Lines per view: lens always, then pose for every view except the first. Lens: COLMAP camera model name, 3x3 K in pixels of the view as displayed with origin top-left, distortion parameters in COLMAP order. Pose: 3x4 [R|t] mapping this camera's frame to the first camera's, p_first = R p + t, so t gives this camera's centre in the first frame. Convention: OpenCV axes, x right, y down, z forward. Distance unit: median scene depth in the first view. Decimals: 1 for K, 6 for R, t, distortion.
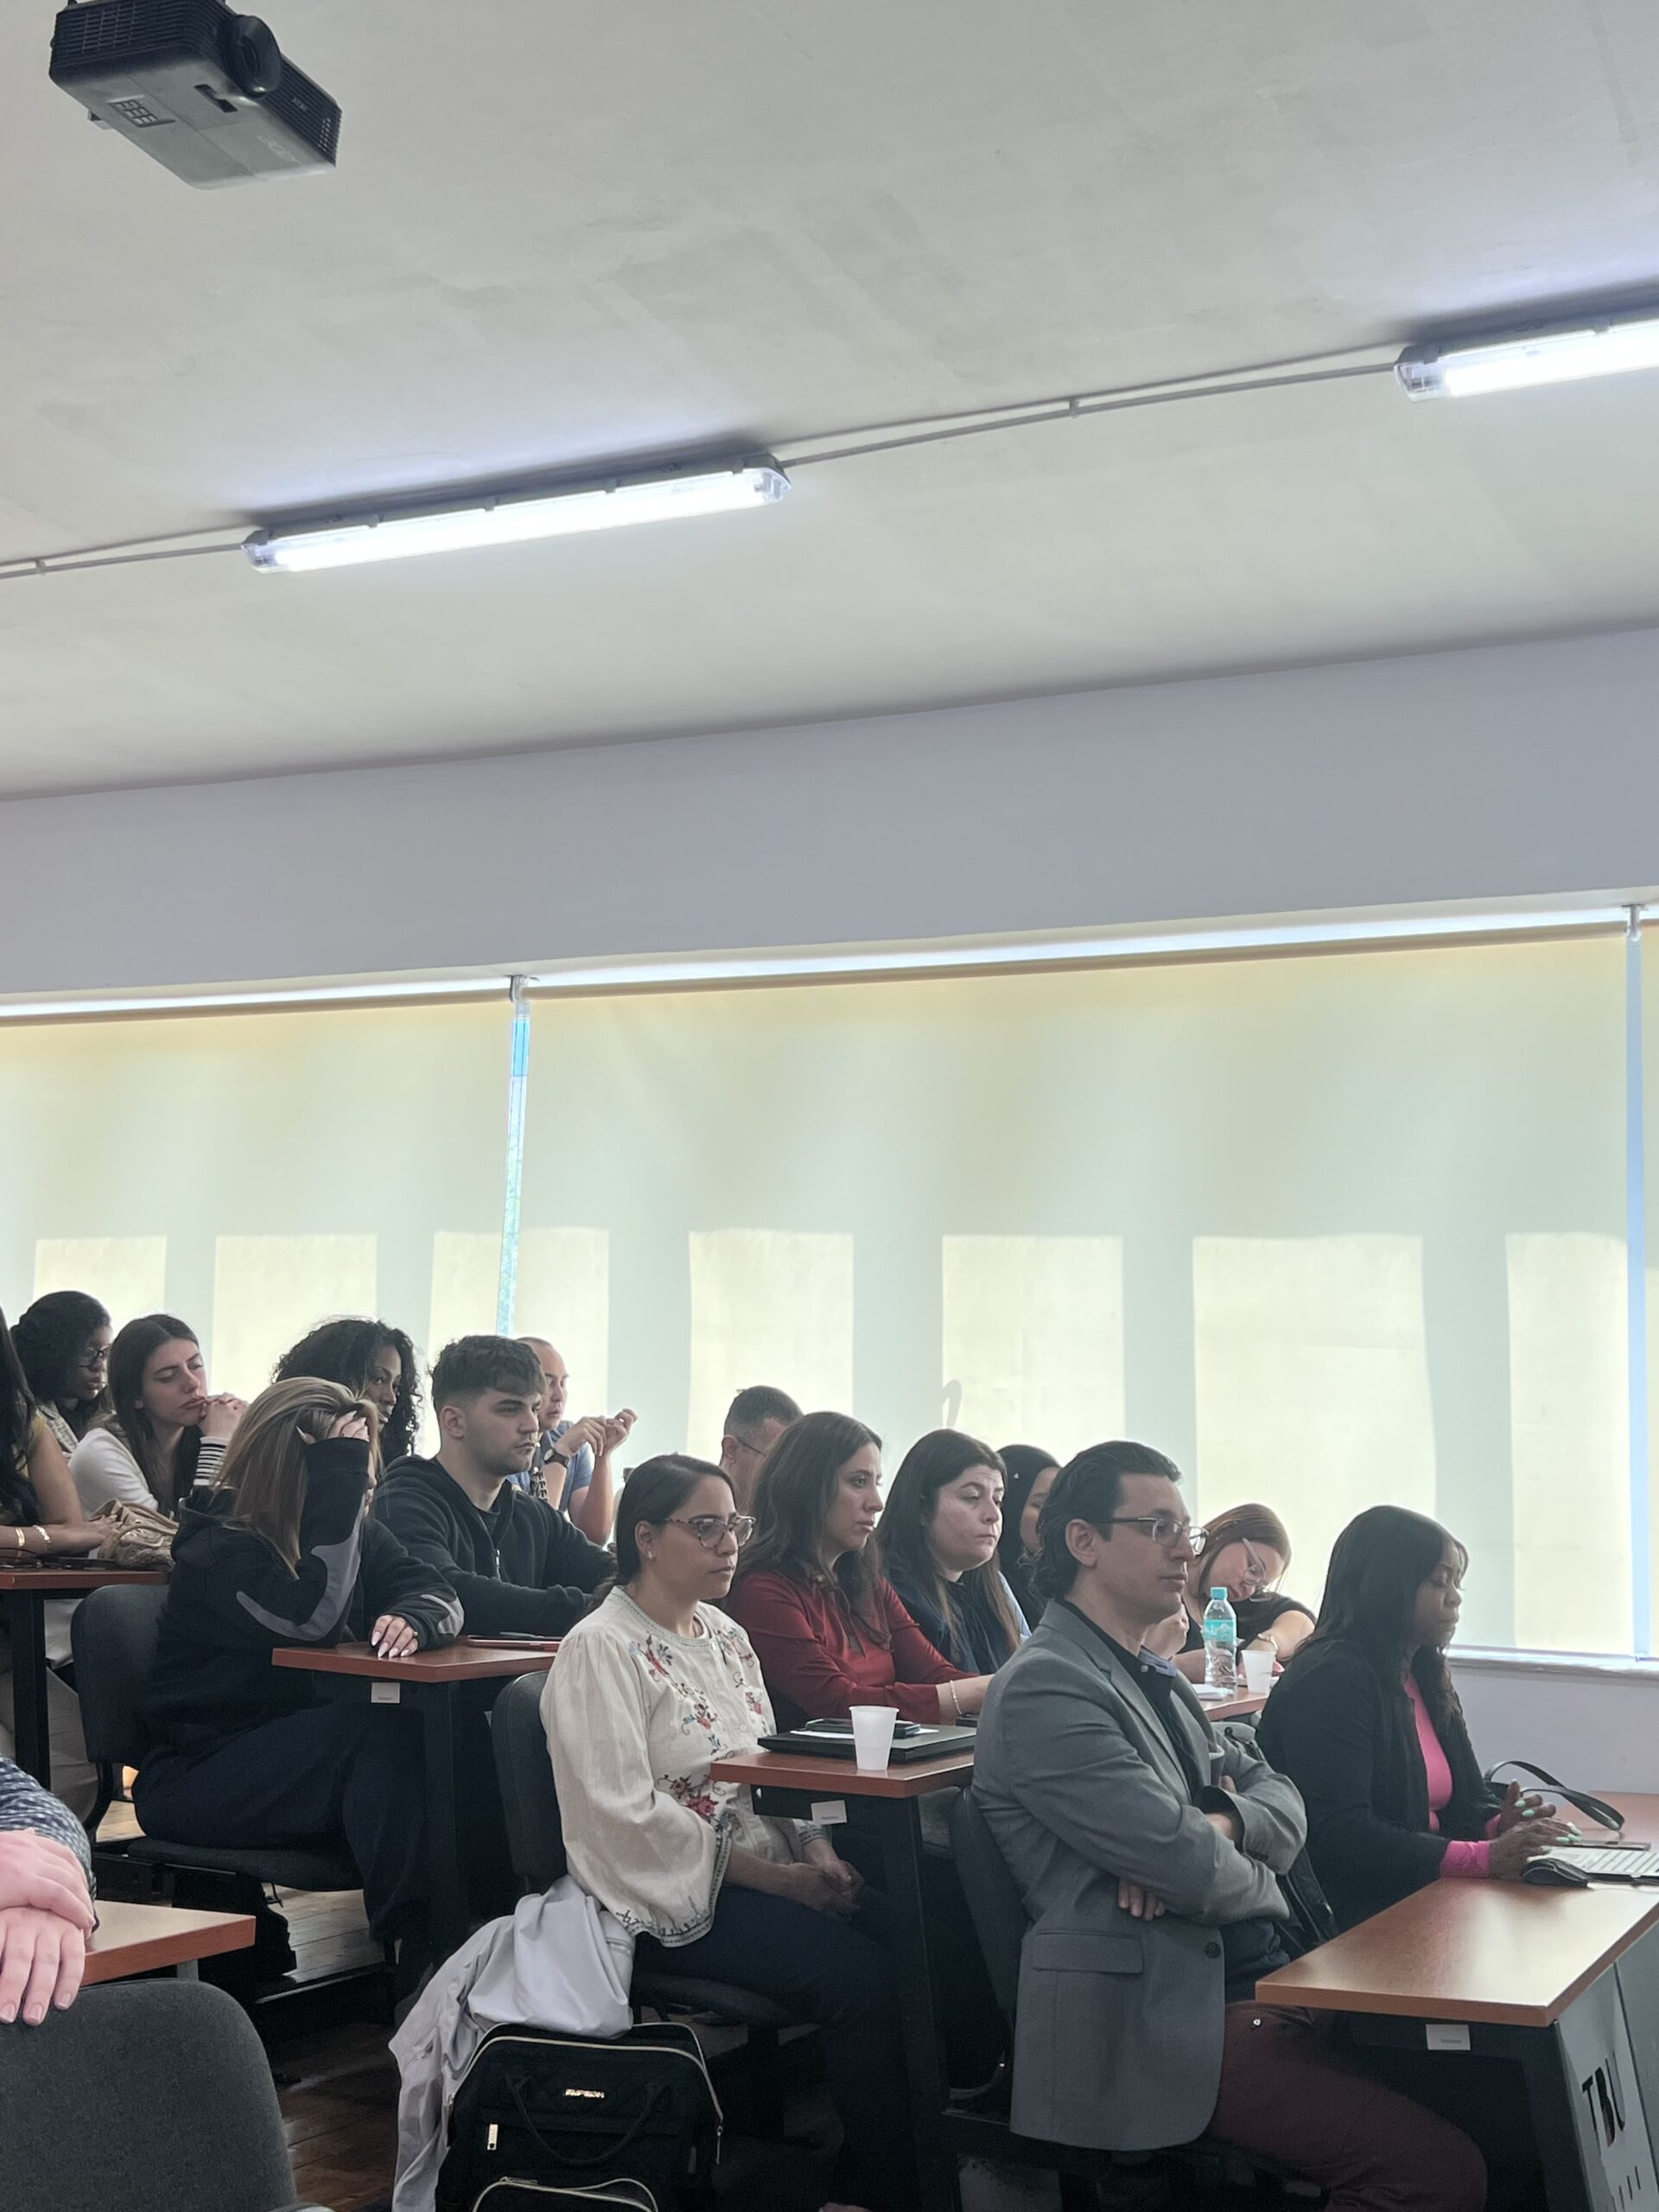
lens RADIAL K [[2567.2, 0, 829.5], [0, 2567.2, 1106.0], [0, 0, 1]] dist [0.053660, -0.027646]
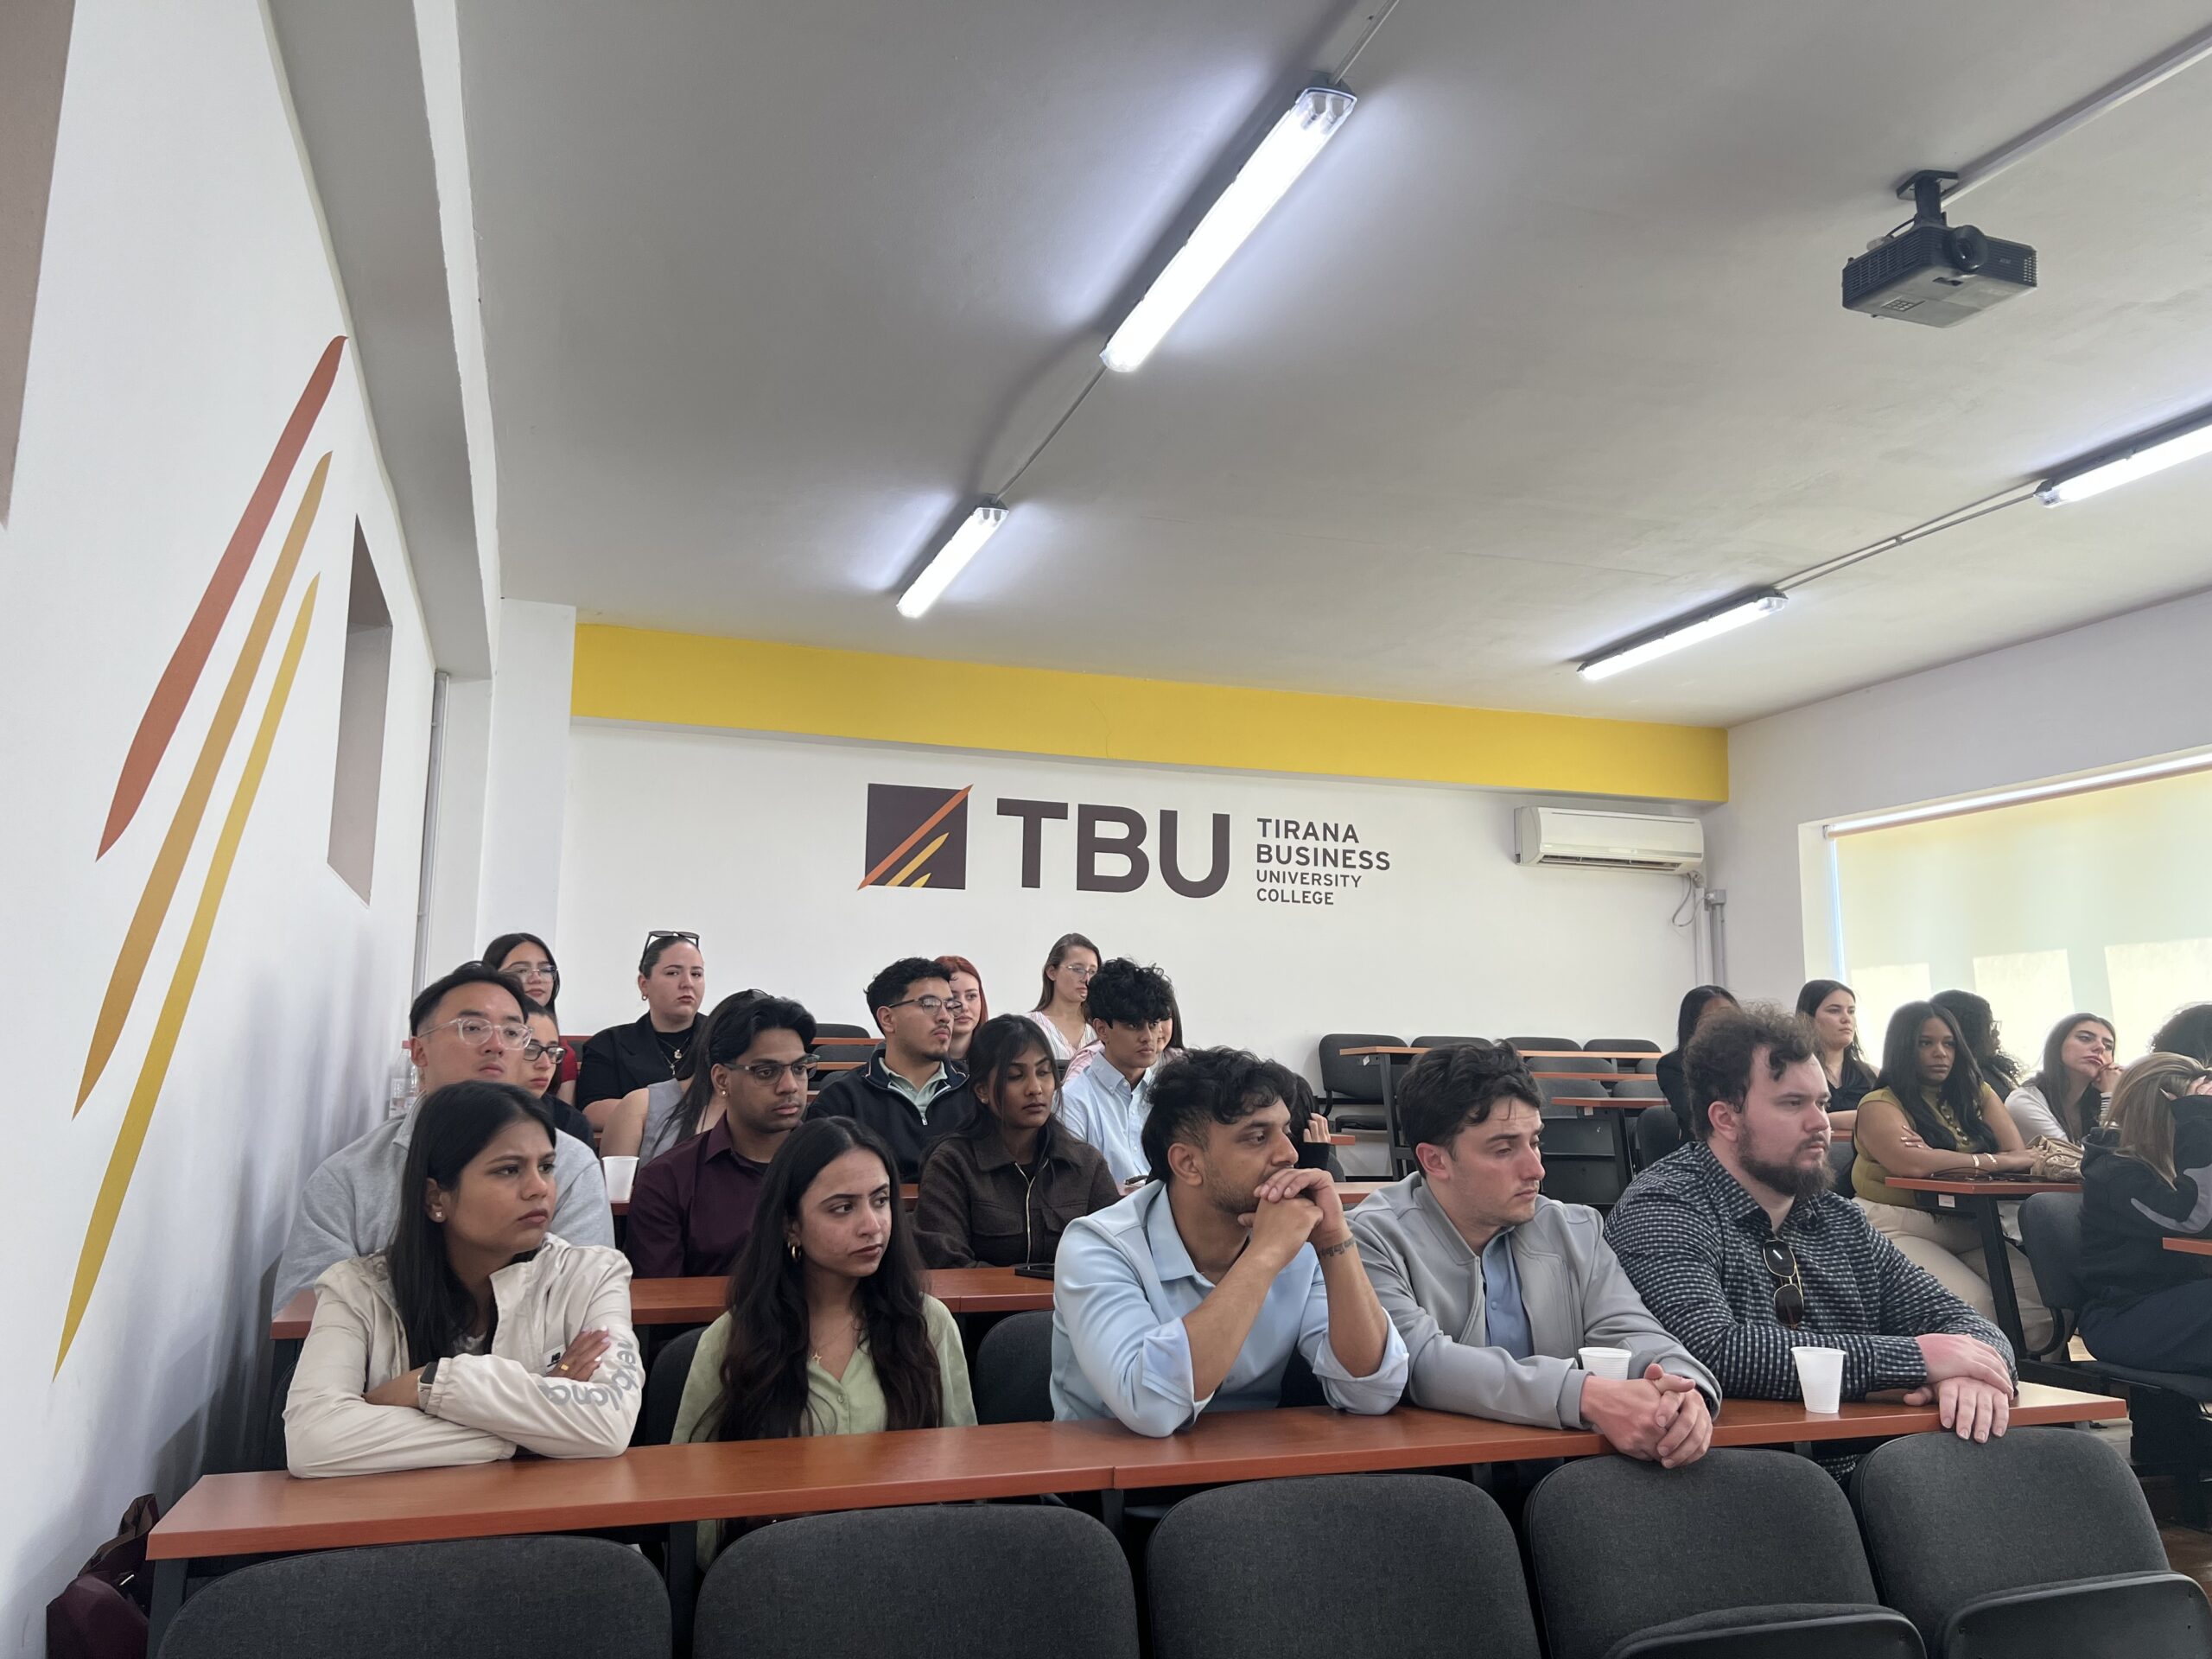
lens RADIAL K [[1686.1, 0, 1106.0], [0, 1686.1, 829.5], [0, 0, 1]] dist [0.005215, 0.000832]
pose [[0.705627, -0.138085, -0.694999, 0.059525], [0.121329, 0.989888, -0.073490, -0.023128], [0.698119, -0.032467, 0.715245, -0.106532]]
